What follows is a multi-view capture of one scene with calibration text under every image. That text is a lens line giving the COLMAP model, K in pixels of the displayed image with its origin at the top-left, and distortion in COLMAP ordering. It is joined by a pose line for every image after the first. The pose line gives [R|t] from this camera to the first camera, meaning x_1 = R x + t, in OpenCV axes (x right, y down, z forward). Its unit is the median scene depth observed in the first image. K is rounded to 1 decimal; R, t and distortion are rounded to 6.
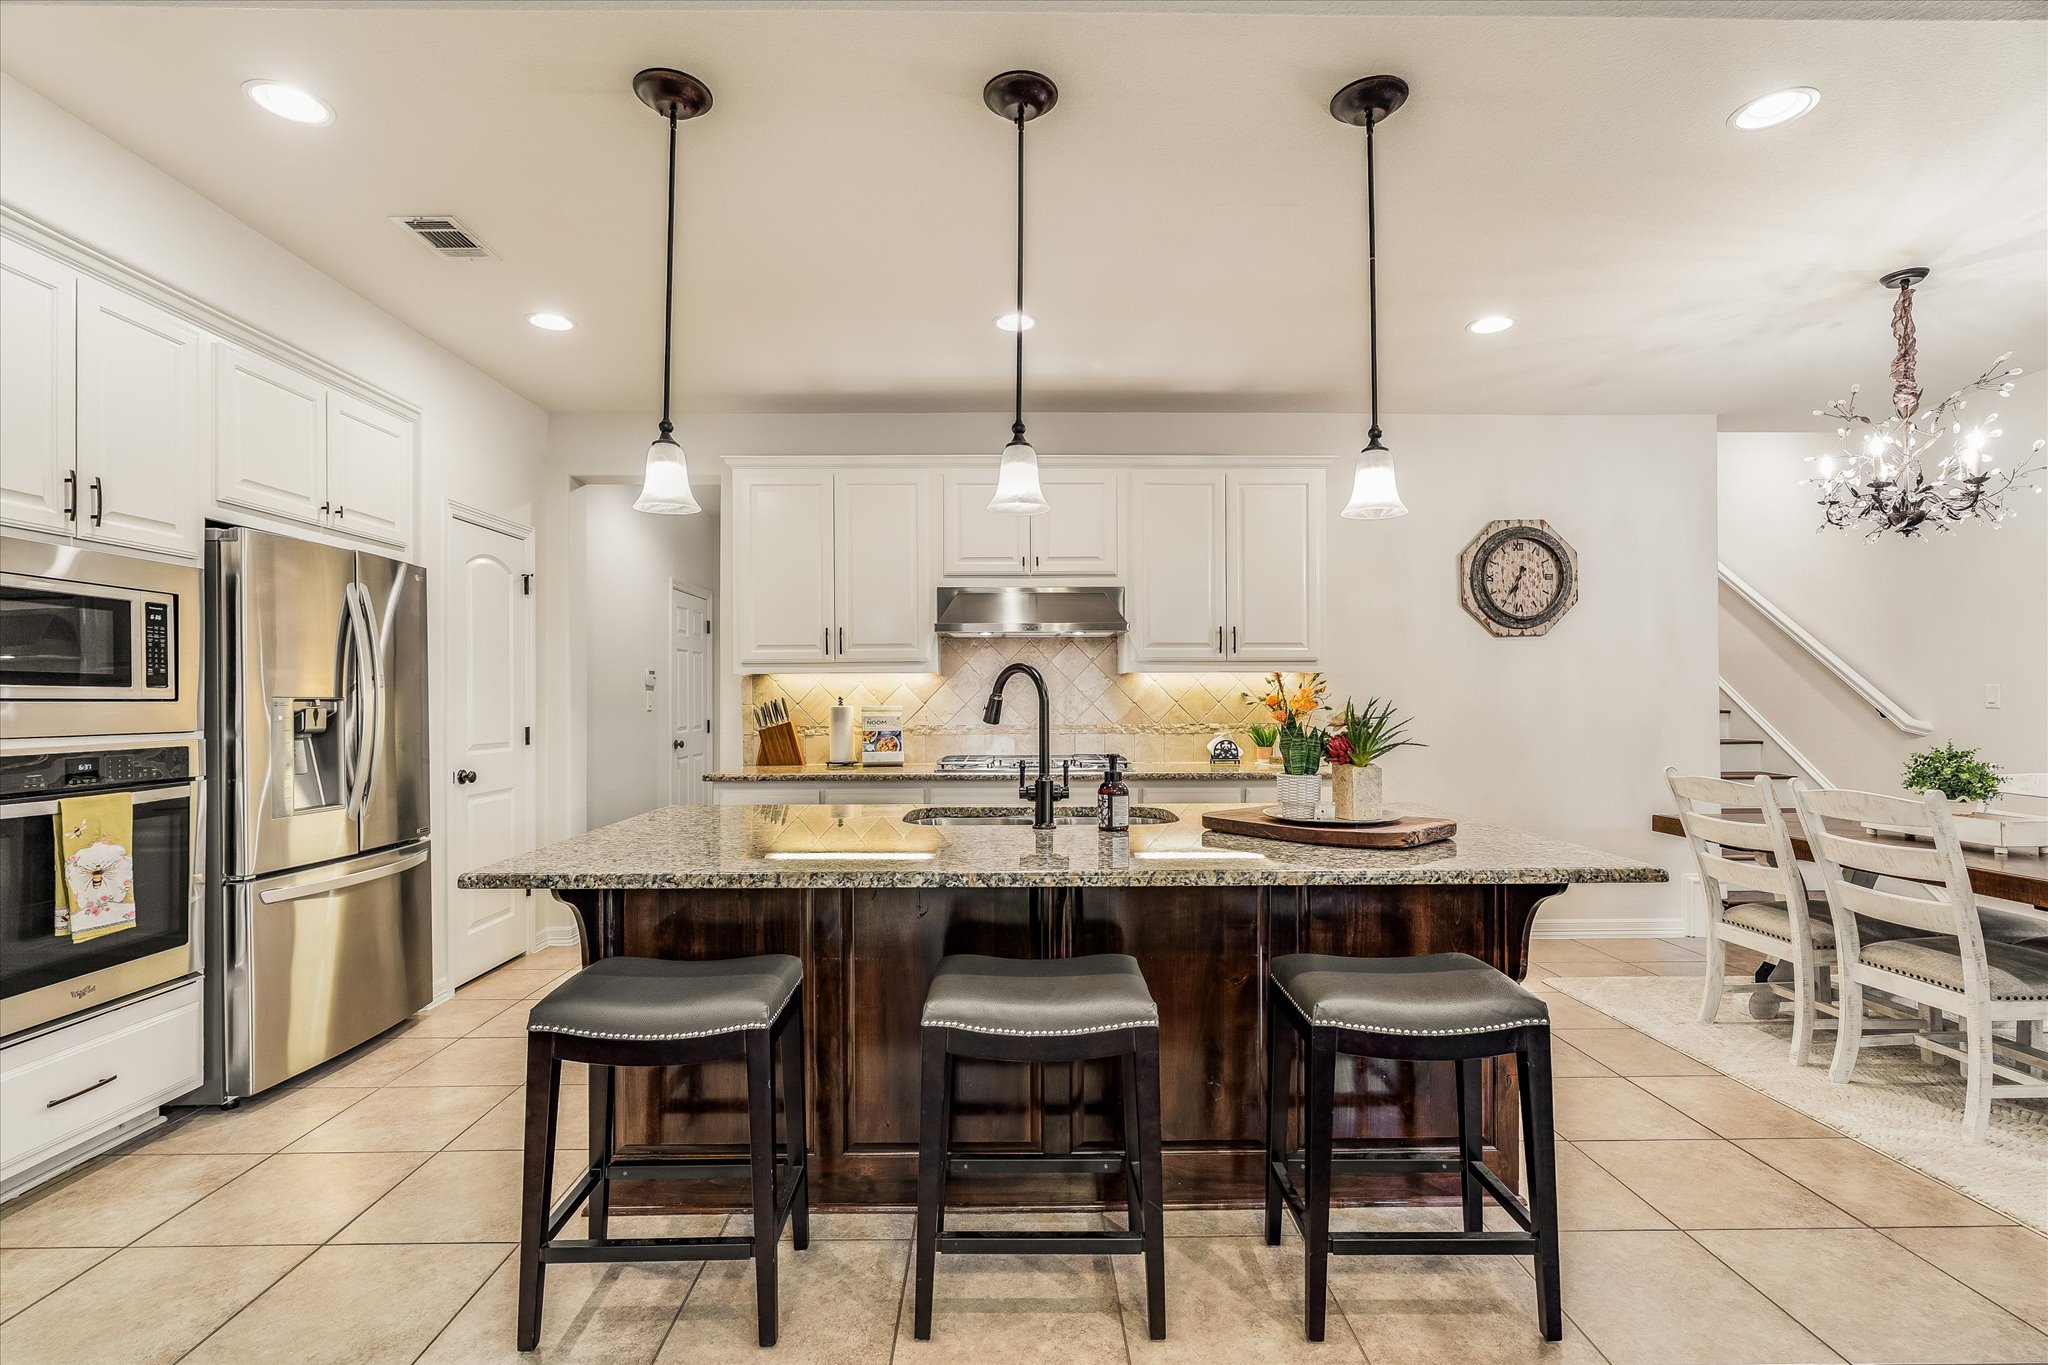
lens RADIAL K [[952.9, 0, 1011.4], [0, 952.9, 691.0], [0, 0, 1]] dist [-0.000612, 0.000106]
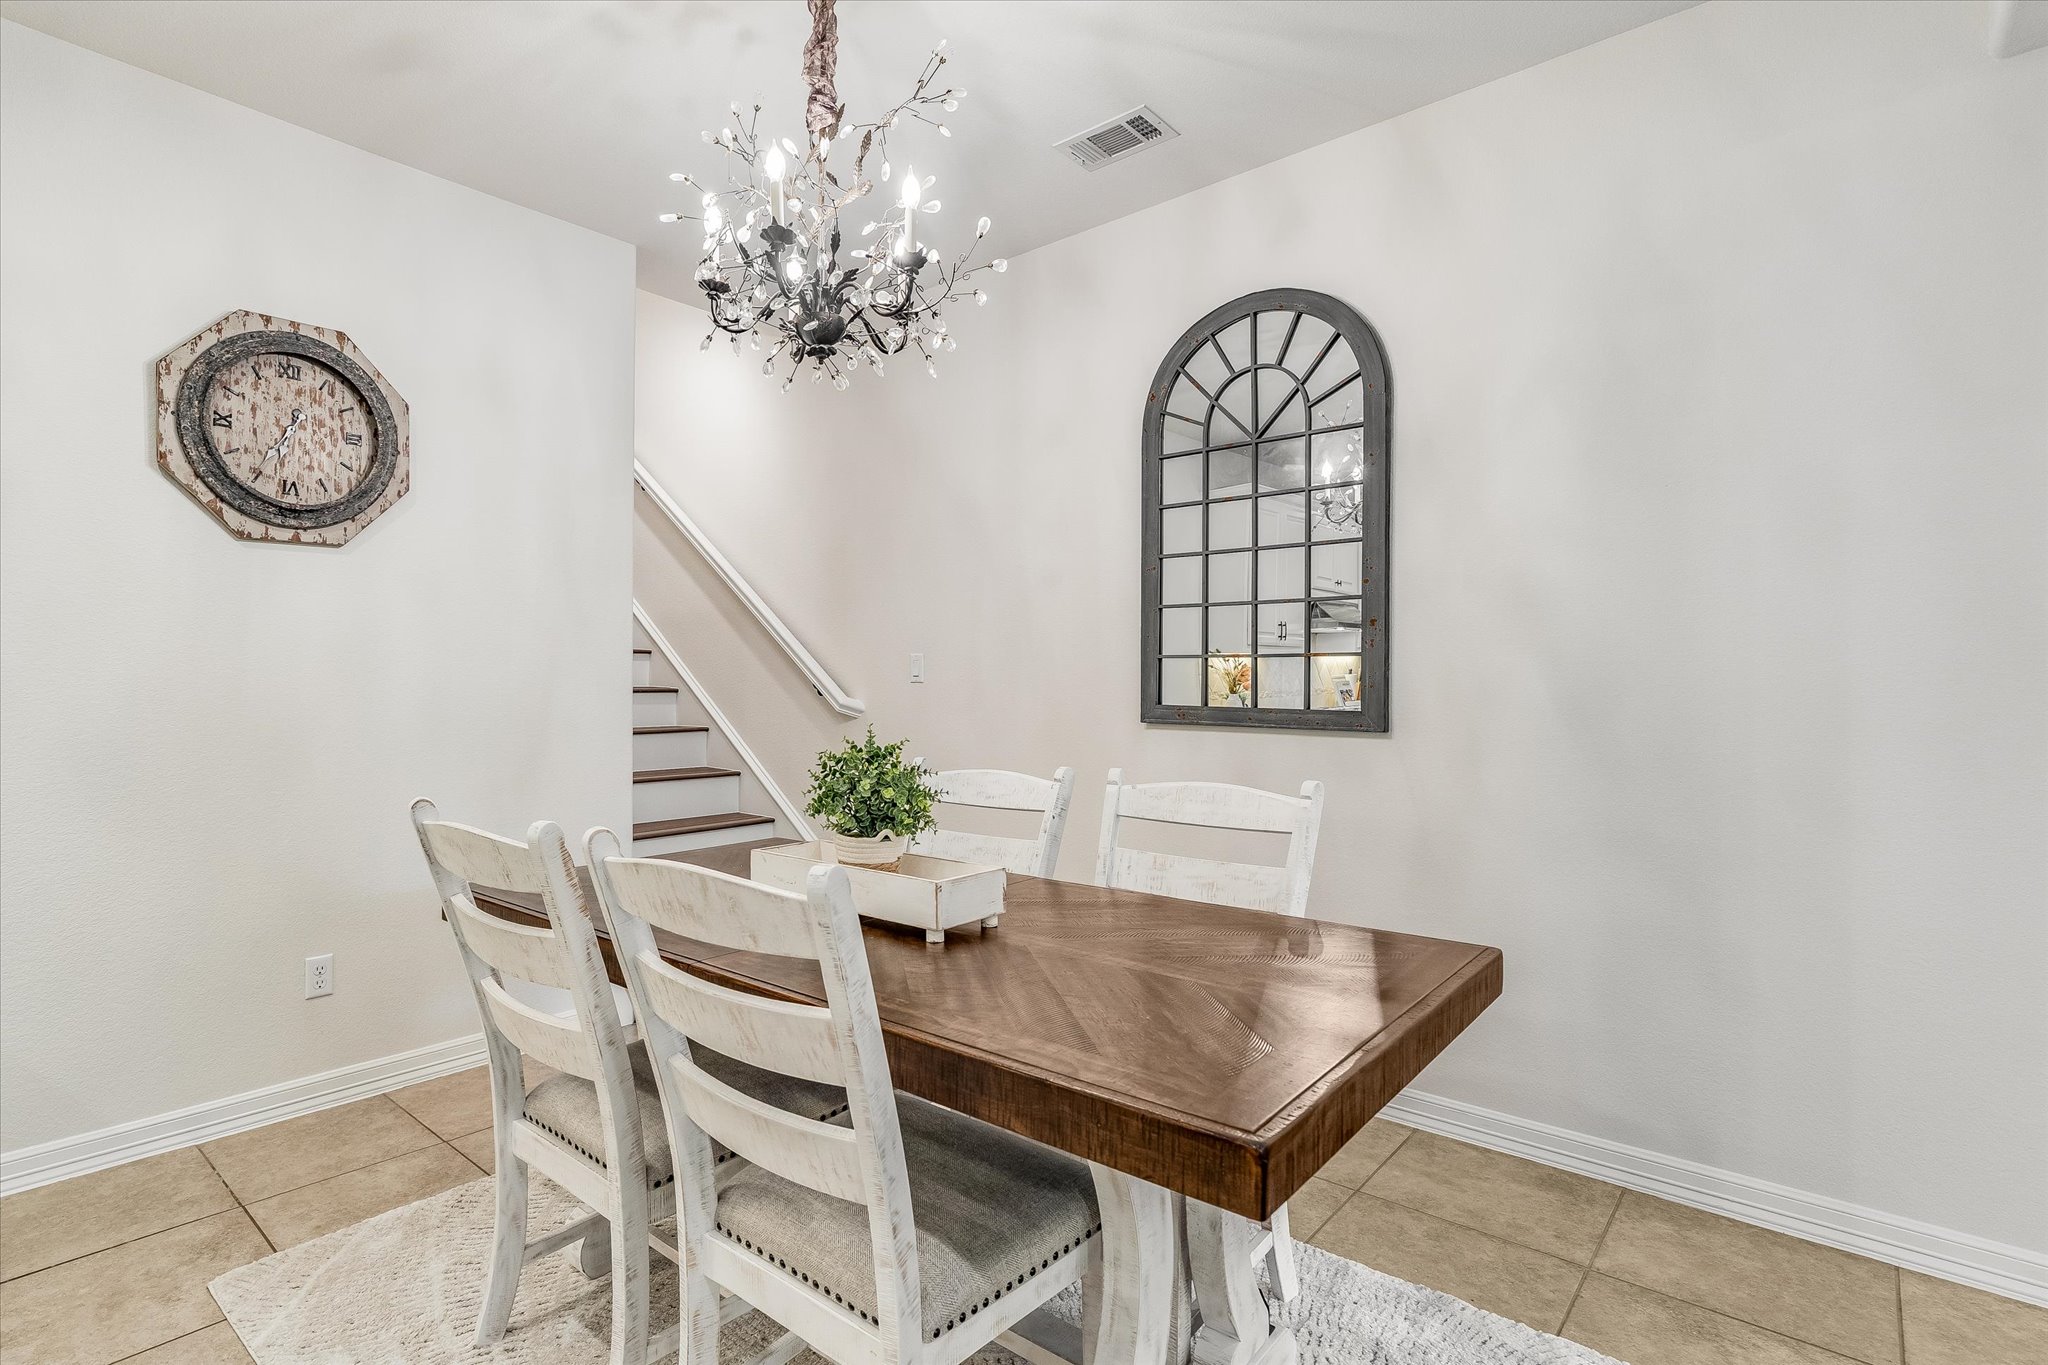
lens RADIAL K [[1113.4, 0, 1016.4], [0, 1113.4, 679.5], [0, 0, 1]] dist [-0.001238, 0.001150]
pose [[0.625666, 0.008019, 0.780050, 0.306423], [-0.012121, 0.999926, -0.000557, 0.013589], [-0.779997, -0.009107, 0.625717, 0.303969]]
